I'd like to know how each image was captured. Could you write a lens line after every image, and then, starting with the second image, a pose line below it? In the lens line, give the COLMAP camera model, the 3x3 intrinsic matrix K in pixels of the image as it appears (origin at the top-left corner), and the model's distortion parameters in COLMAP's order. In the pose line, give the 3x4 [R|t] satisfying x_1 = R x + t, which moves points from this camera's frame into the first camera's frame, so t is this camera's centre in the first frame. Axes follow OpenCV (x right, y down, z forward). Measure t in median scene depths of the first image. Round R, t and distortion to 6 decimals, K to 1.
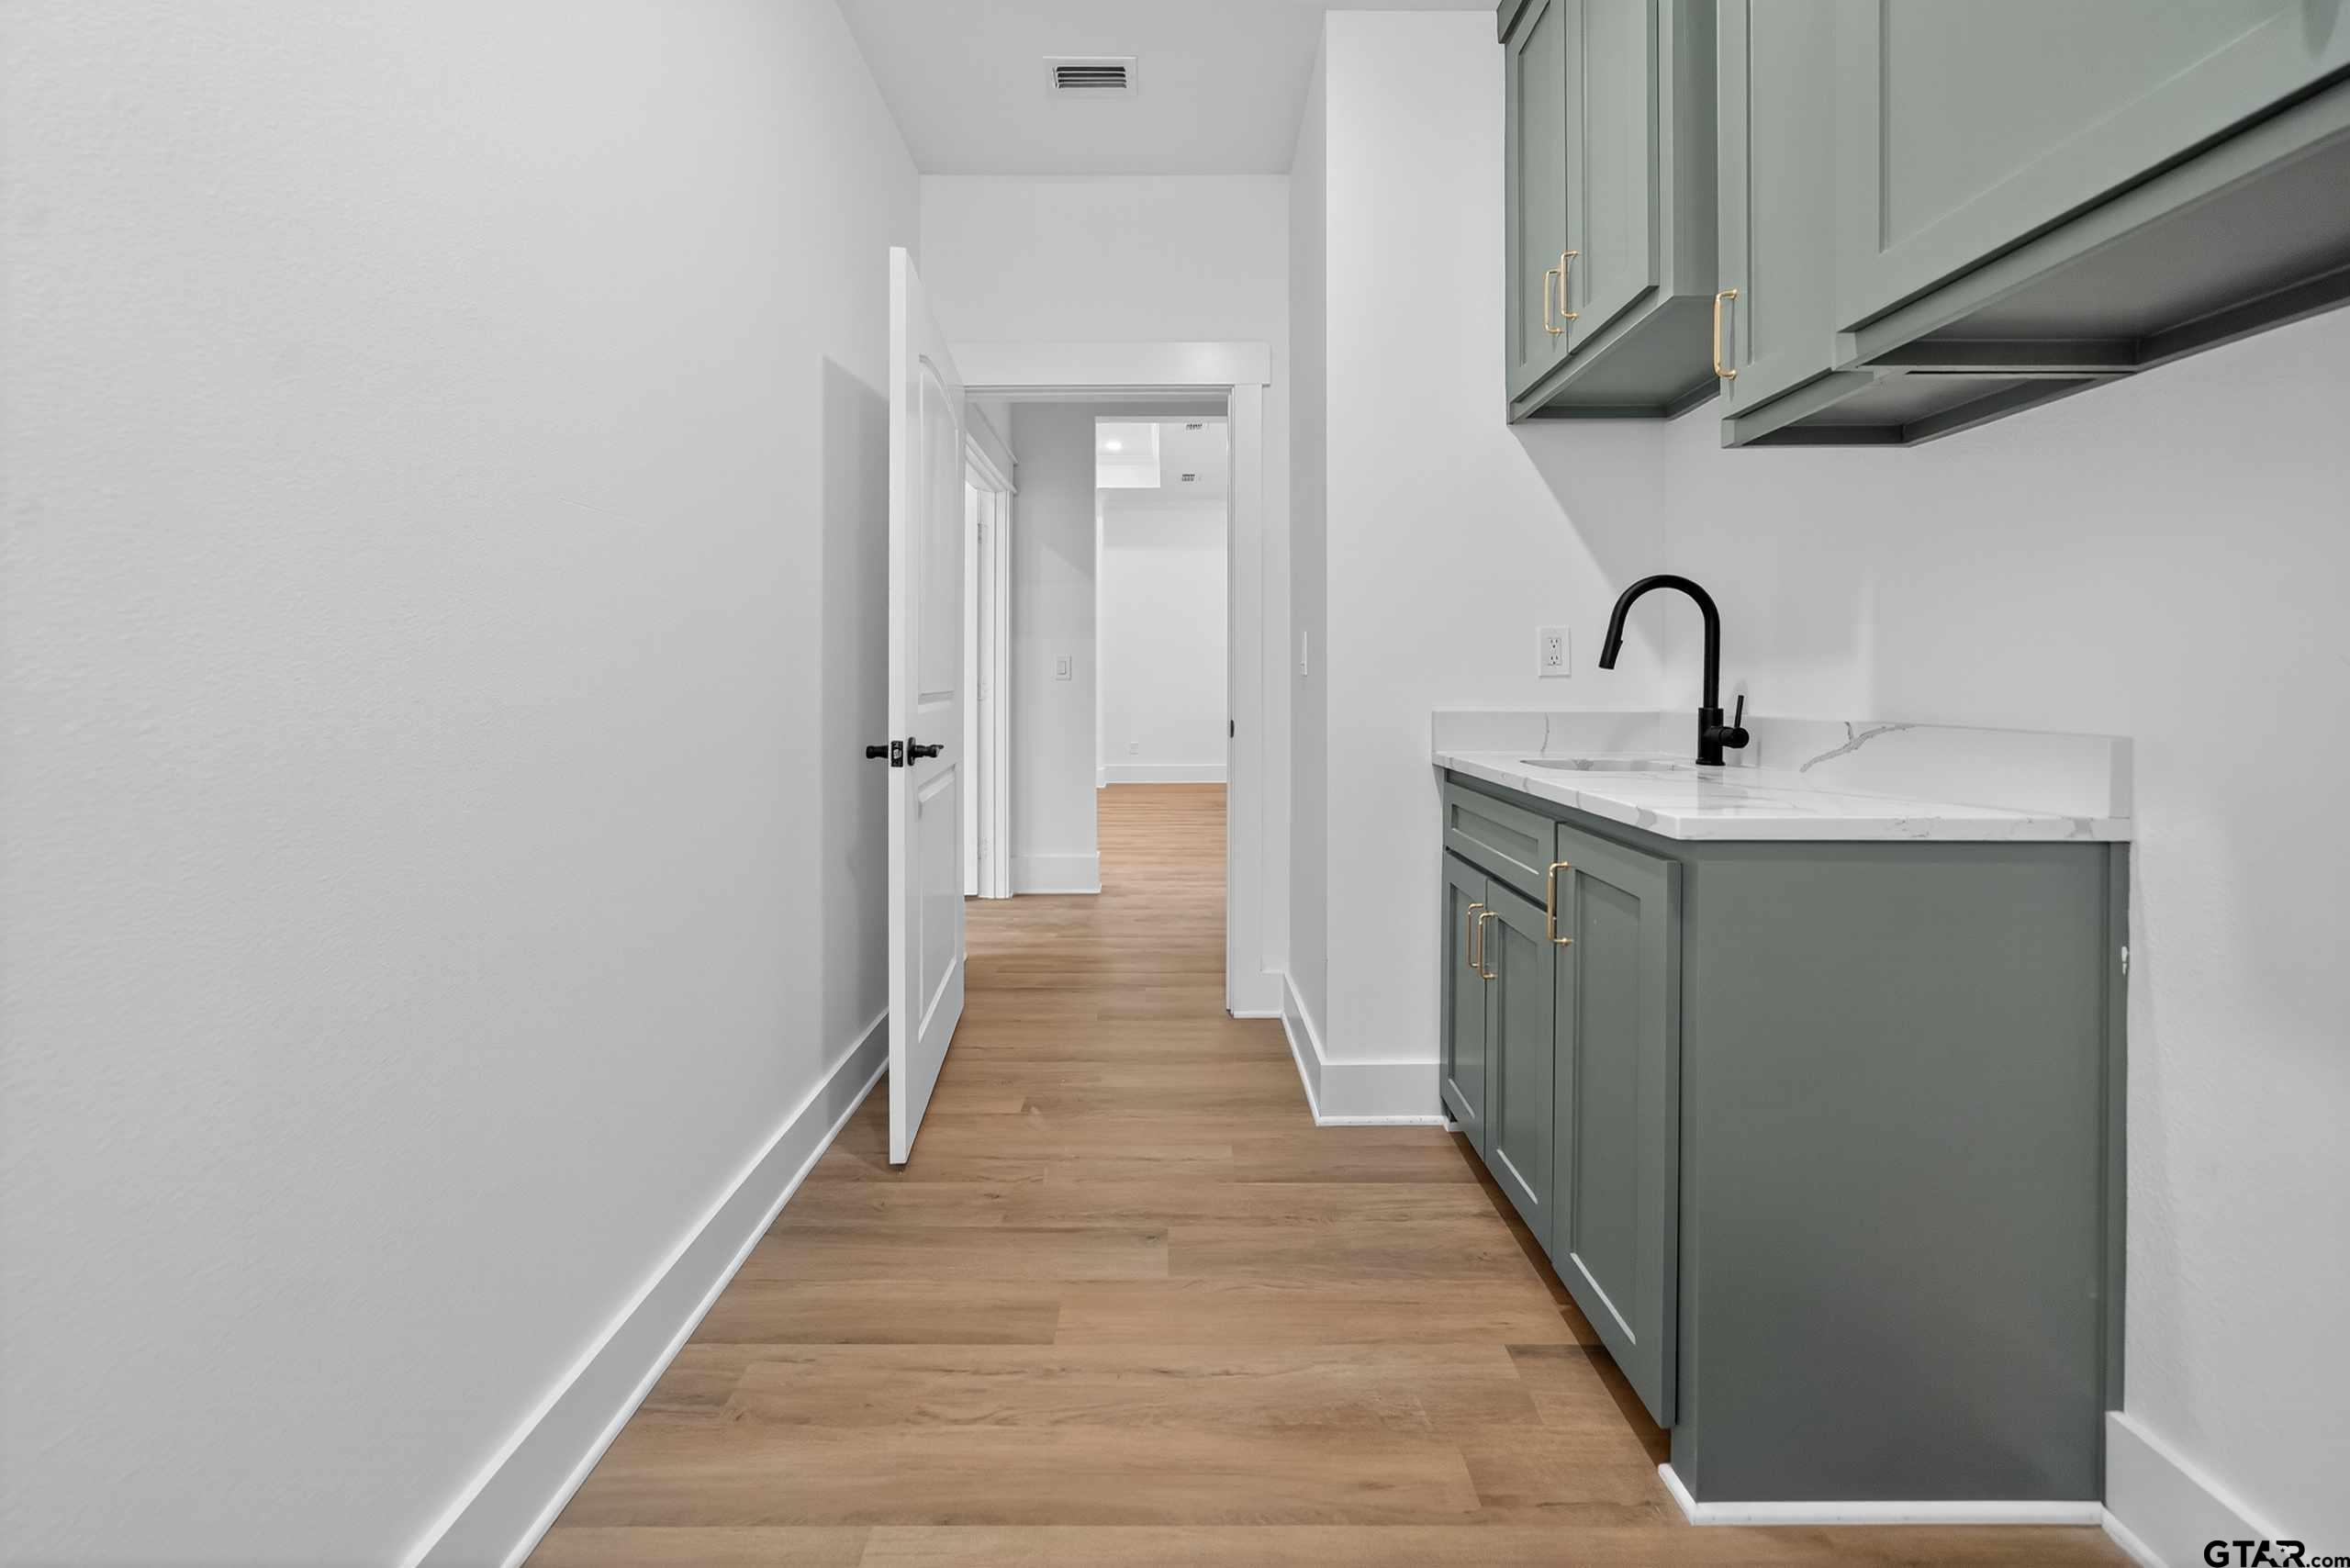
lens RADIAL K [[842.3, 0, 1159.9], [0, 842.3, 686.8], [0, 0, 1]] dist [-0.013956, 0.000199]
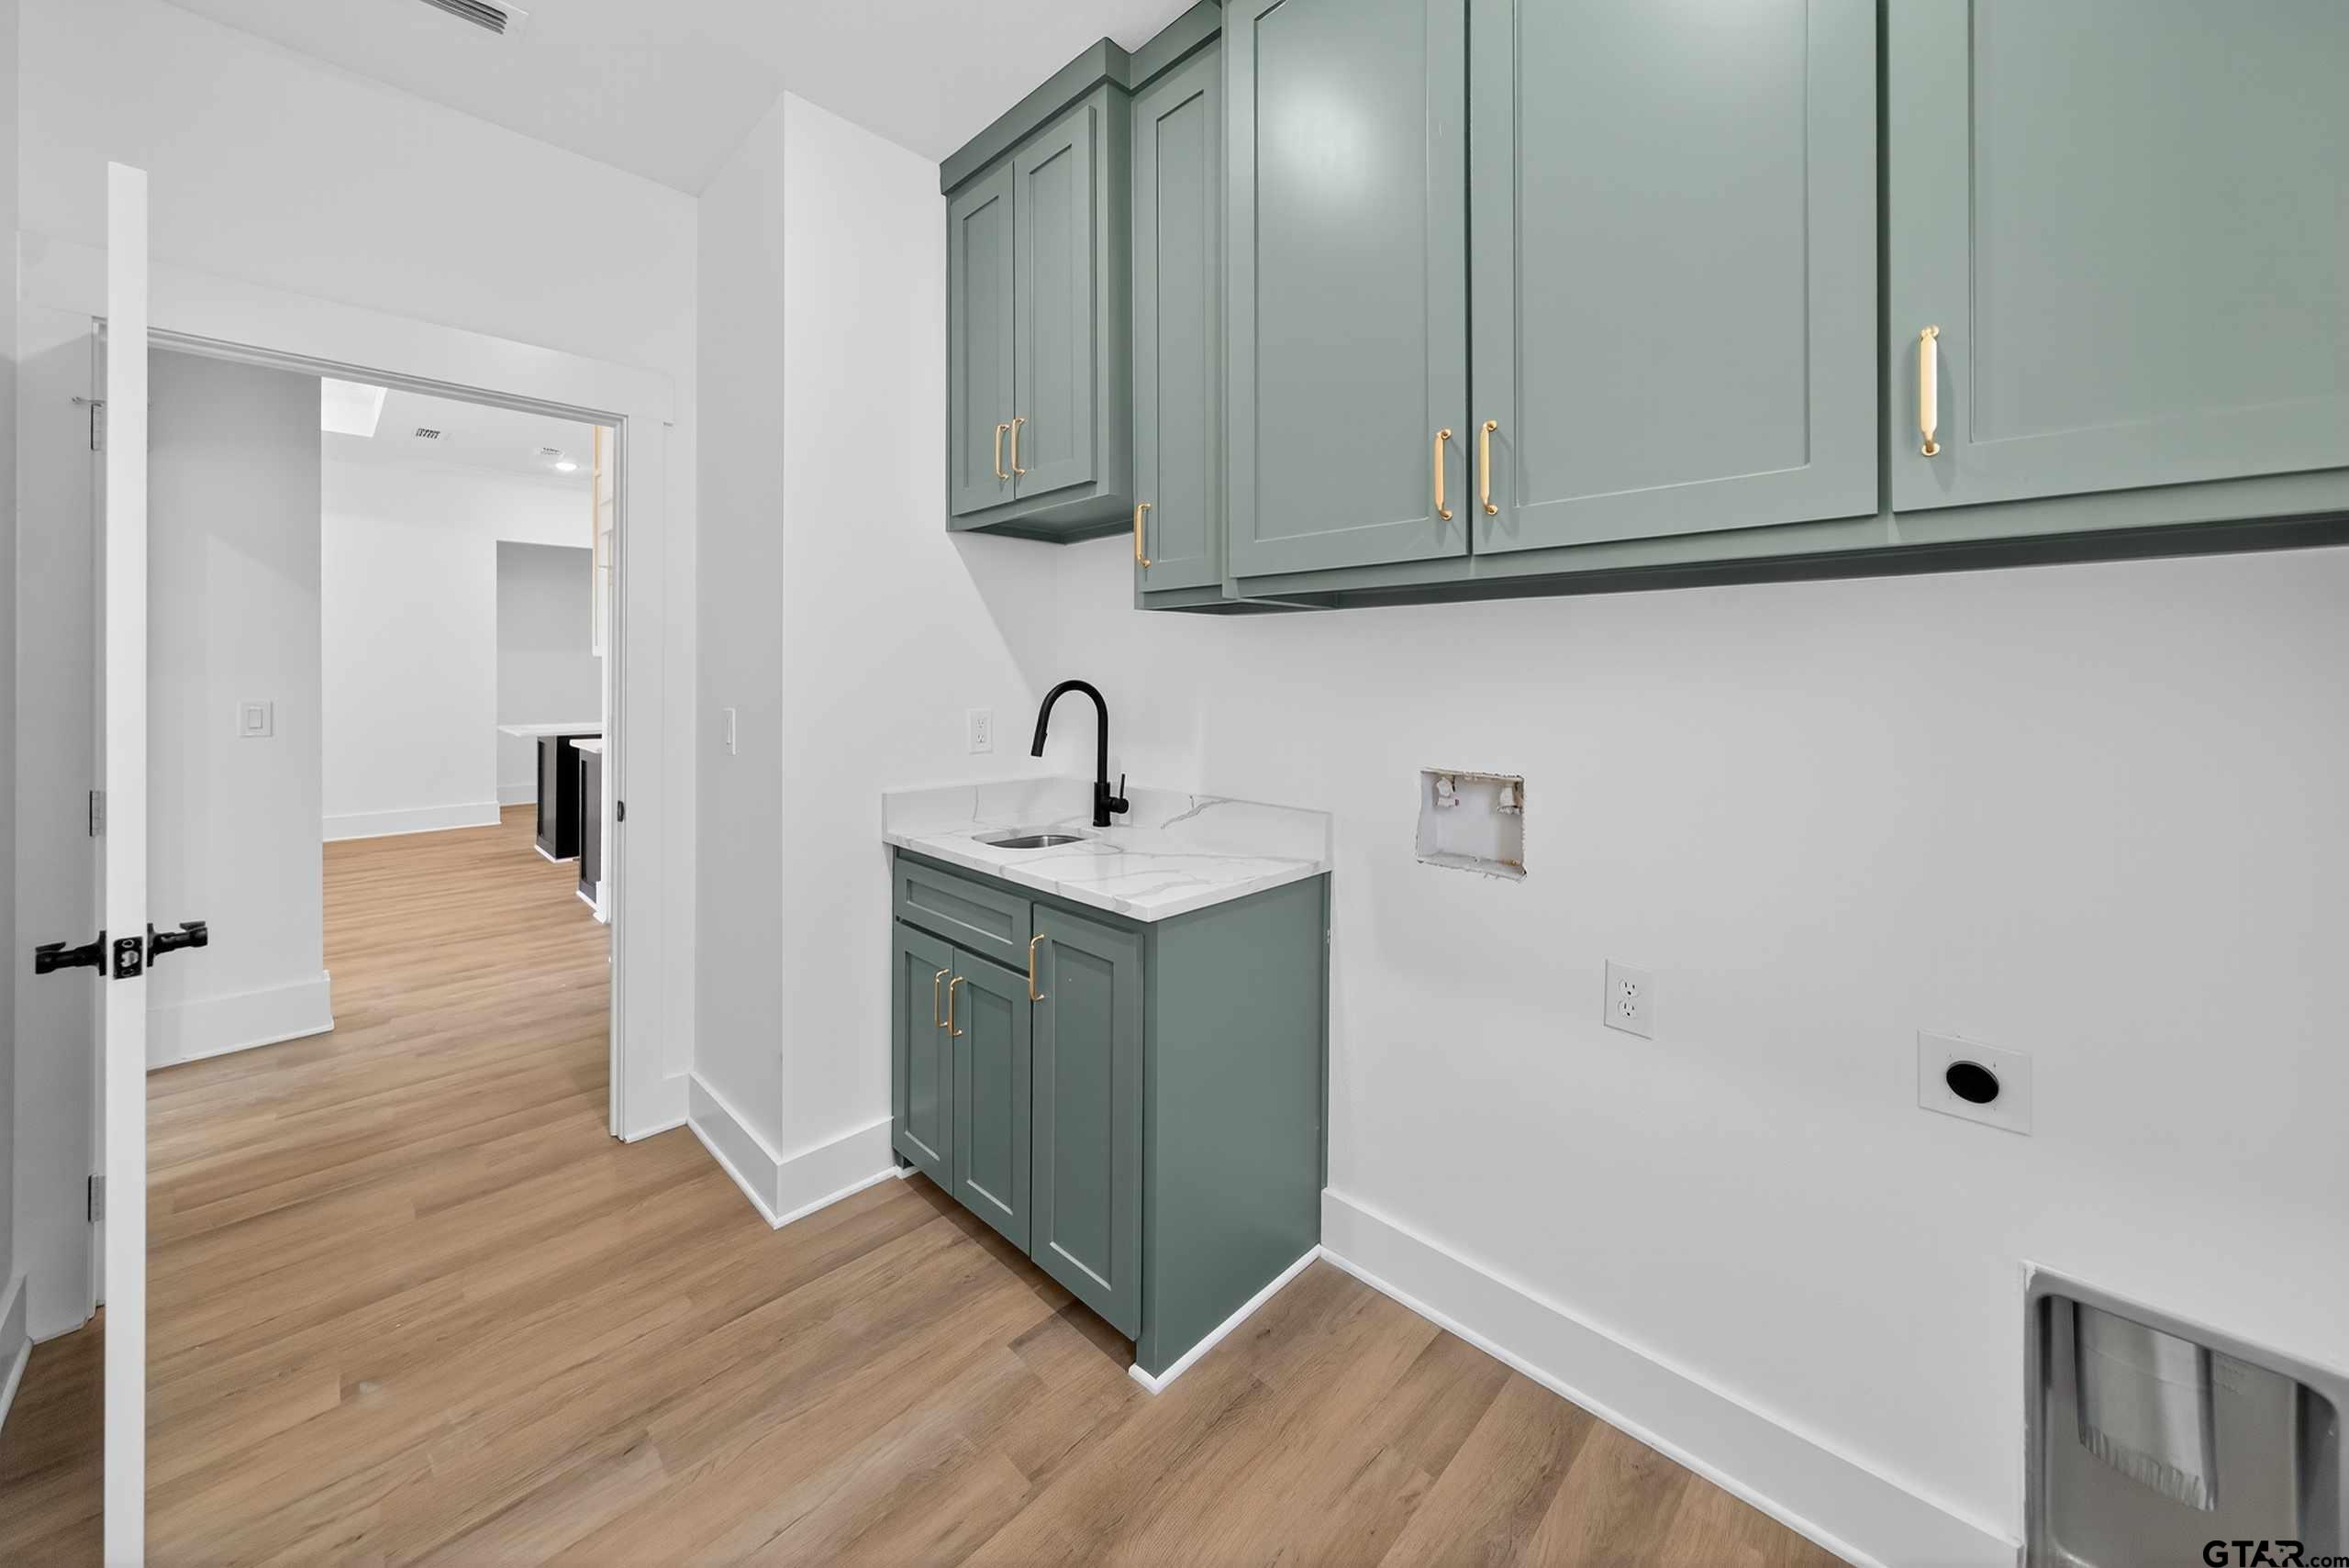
lens RADIAL K [[844.6, 0, 1181.6], [0, 844.6, 670.4], [0, 0, 1]] dist [-0.023701, 0.004764]
pose [[0.679510, 0.006347, 0.733639, -0.245998], [-0.003623, 0.999979, -0.005295, -0.147590], [-0.733657, 0.000940, 0.679519, -0.007437]]
